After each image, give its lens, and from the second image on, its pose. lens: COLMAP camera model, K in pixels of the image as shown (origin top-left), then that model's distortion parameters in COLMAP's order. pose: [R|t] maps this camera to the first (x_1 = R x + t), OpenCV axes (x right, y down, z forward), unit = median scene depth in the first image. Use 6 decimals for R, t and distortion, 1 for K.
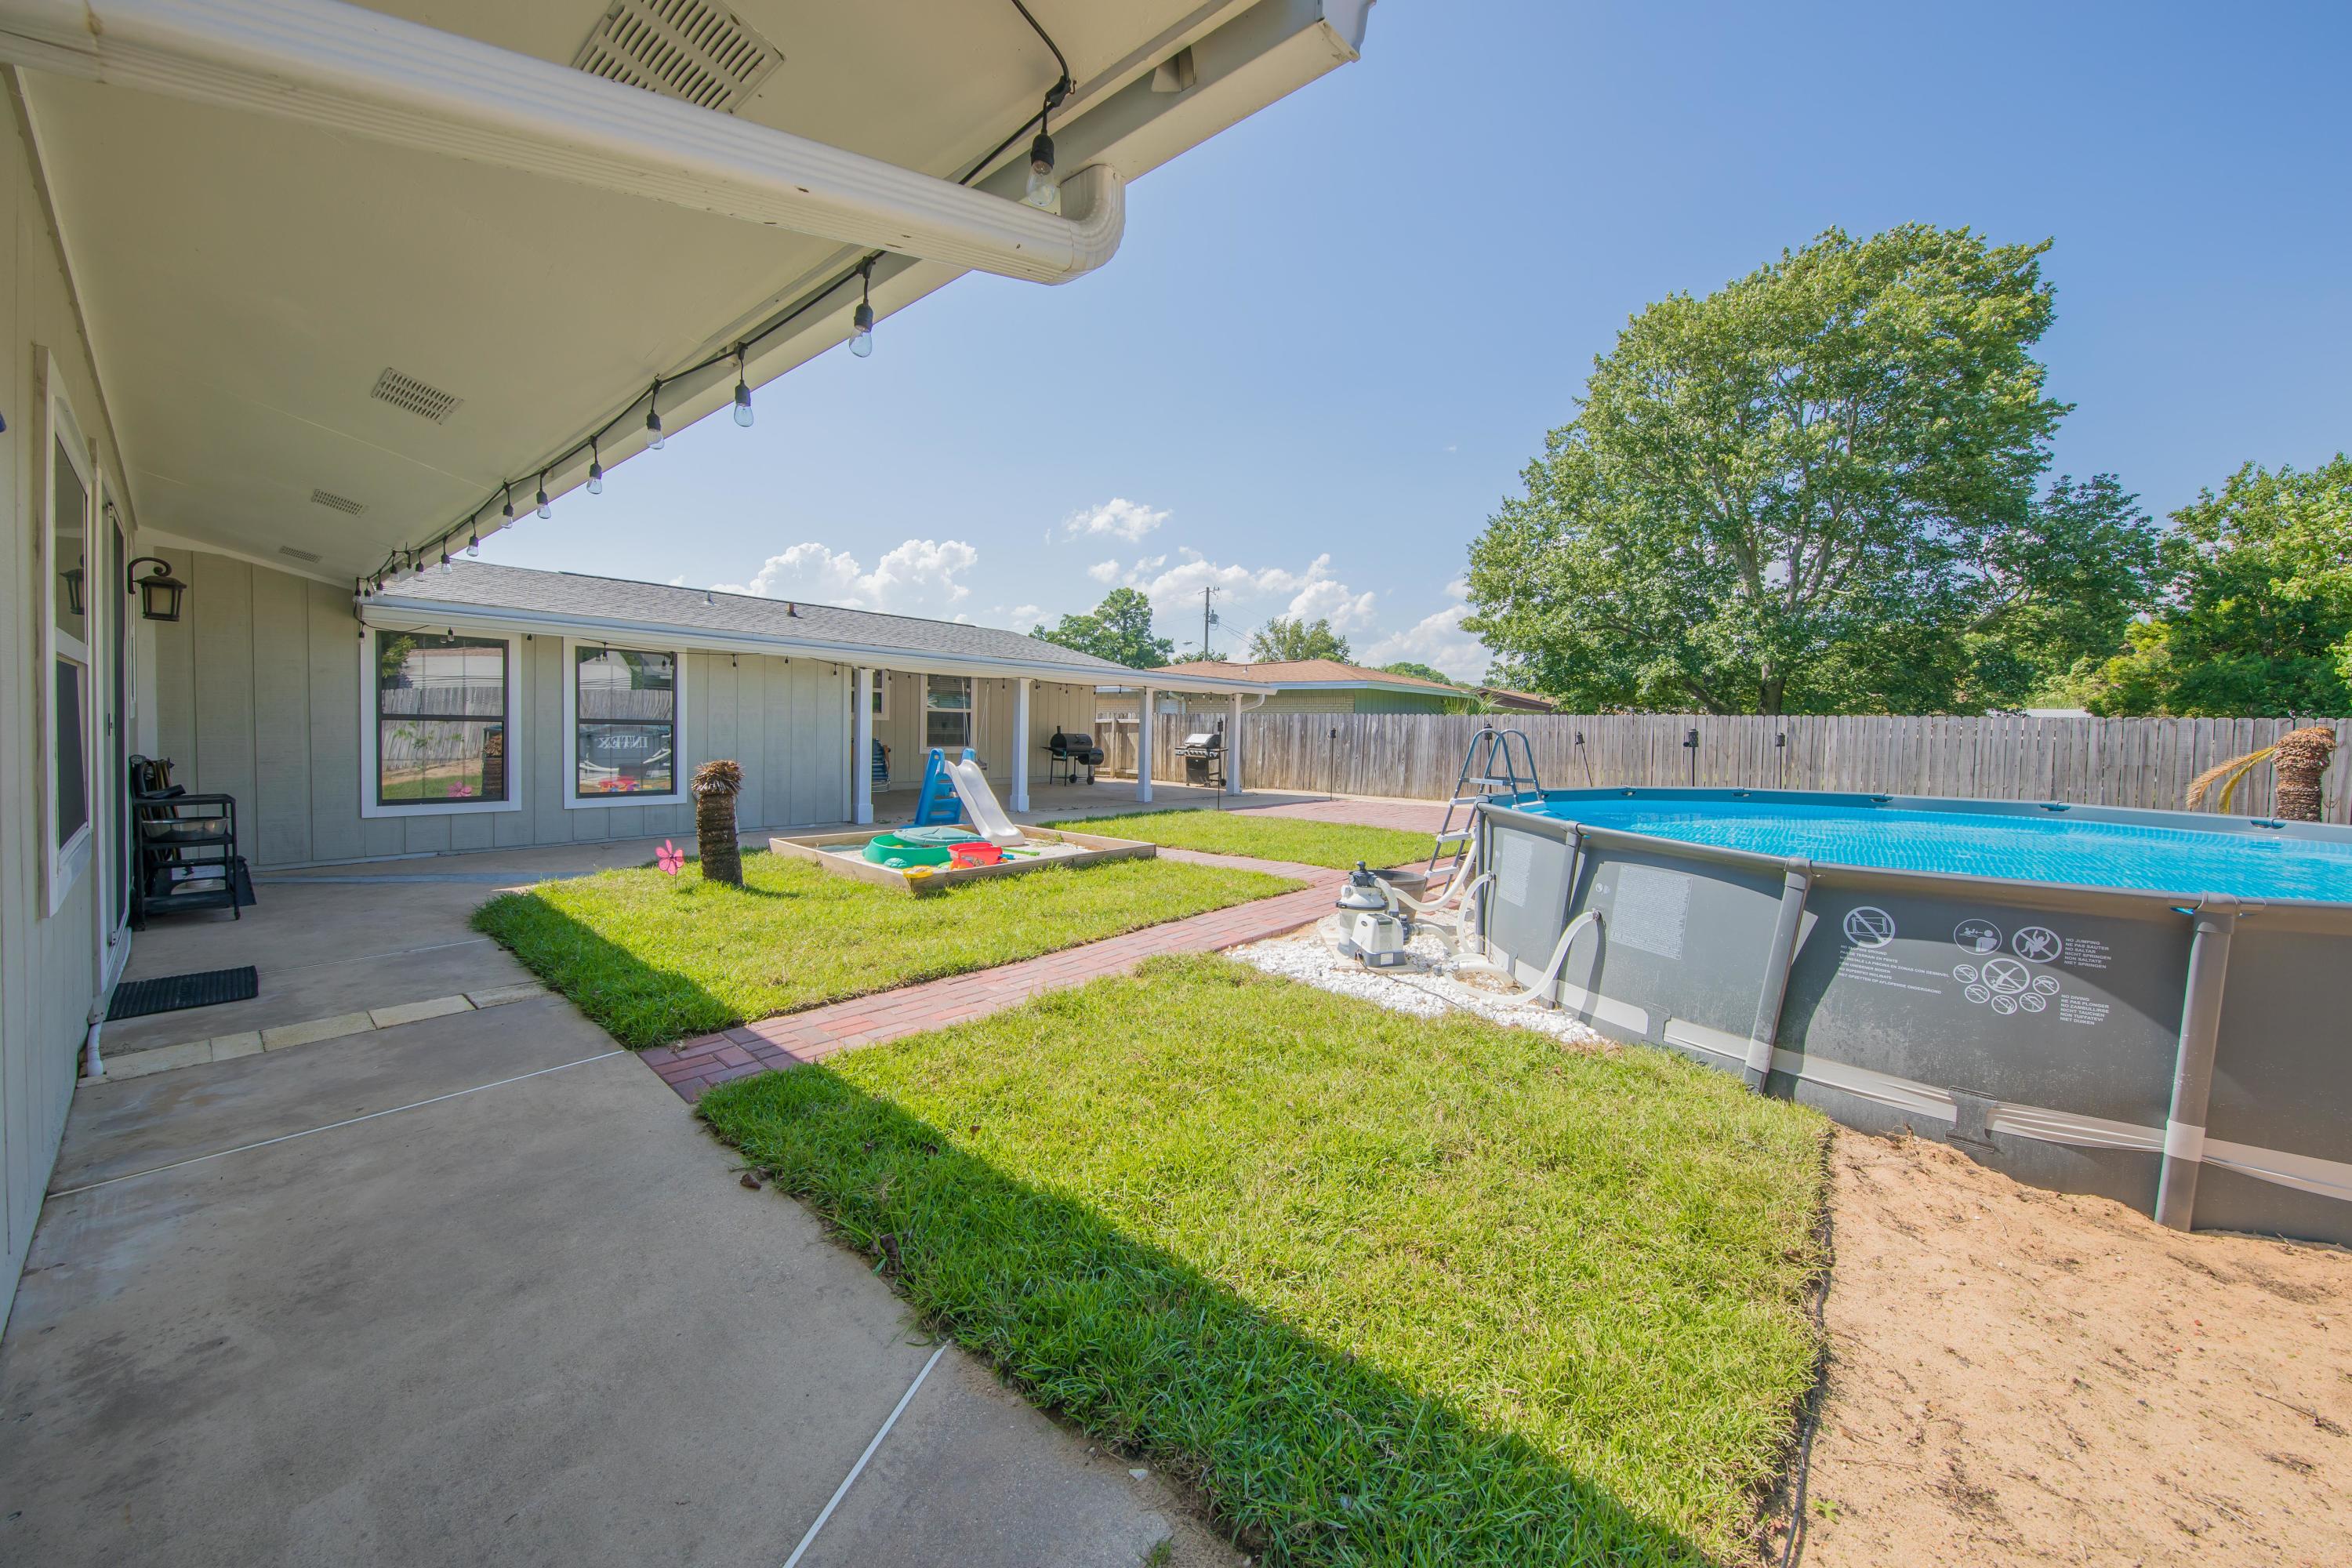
lens RADIAL K [[847.3, 0, 1160.5], [0, 847.3, 764.7], [0, 0, 1]] dist [-0.001750, -0.000653]
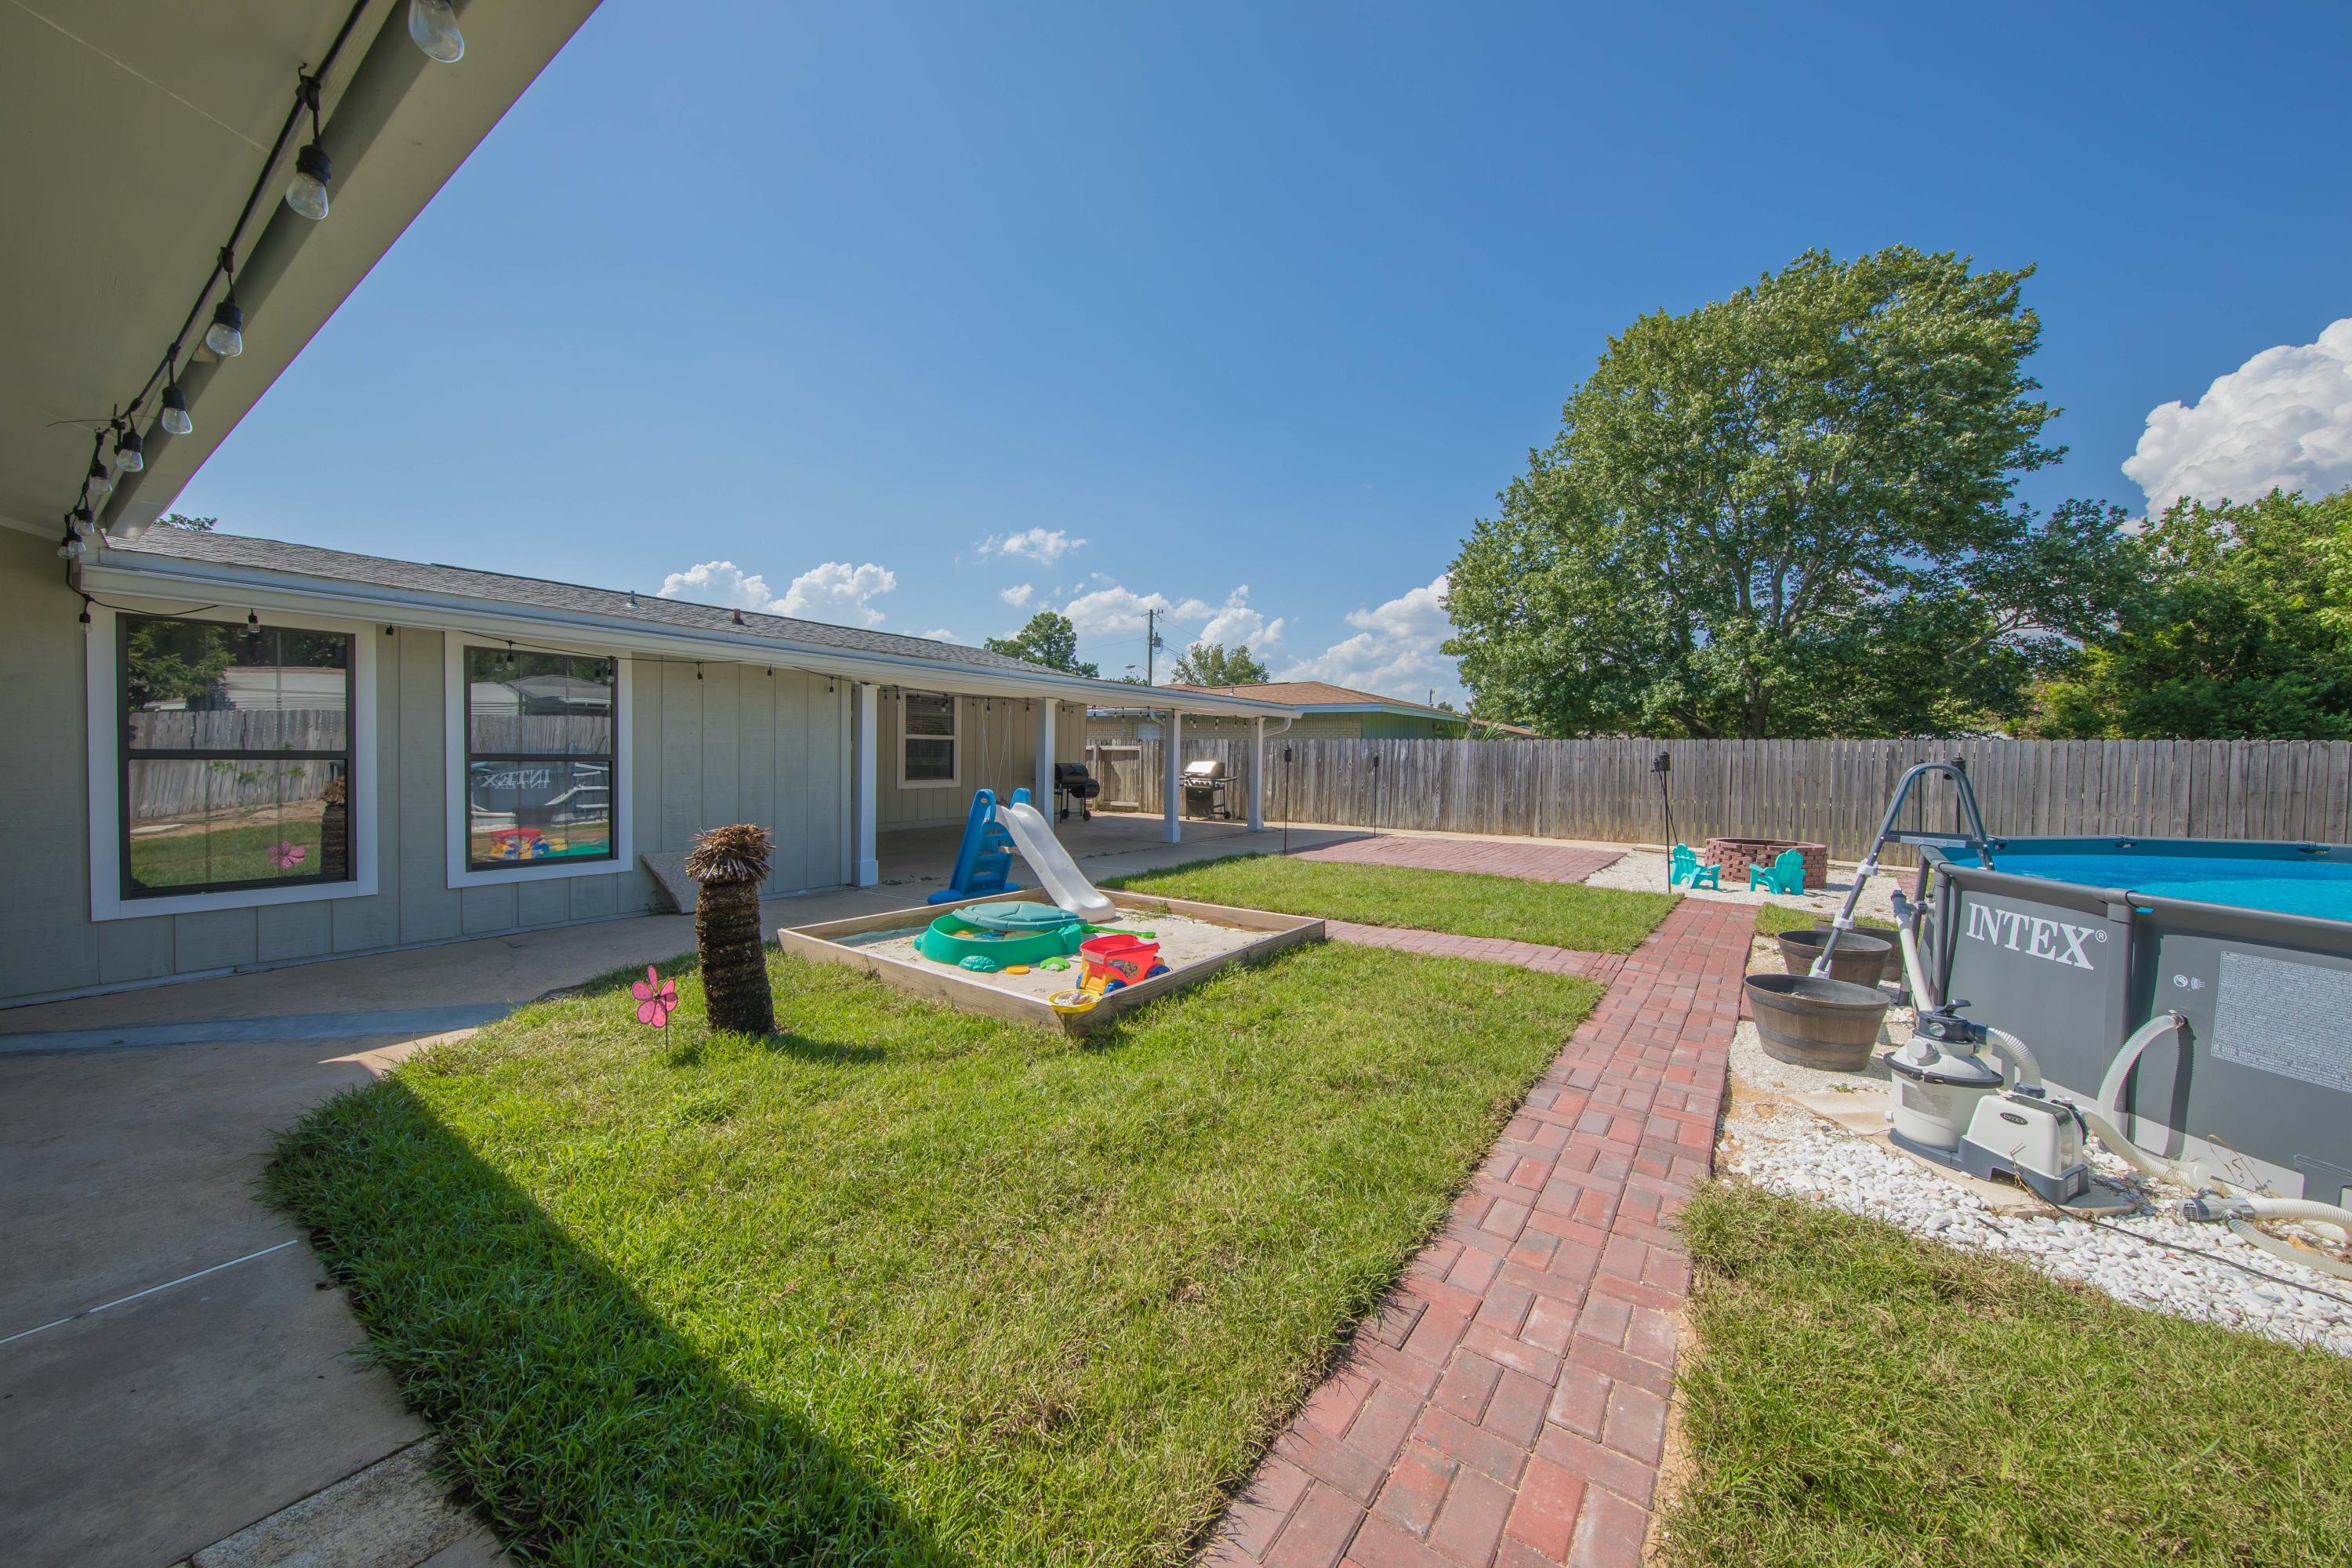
lens RADIAL K [[847.3, 0, 1174.9], [0, 847.3, 786.2], [0, 0, 1]] dist [-0.001750, -0.000653]
pose [[0.994498, -0.010453, 0.104229, -0.104399], [0.010915, 0.999933, -0.003861, -0.010262], [-0.104181, 0.004977, 0.994546, 0.141979]]
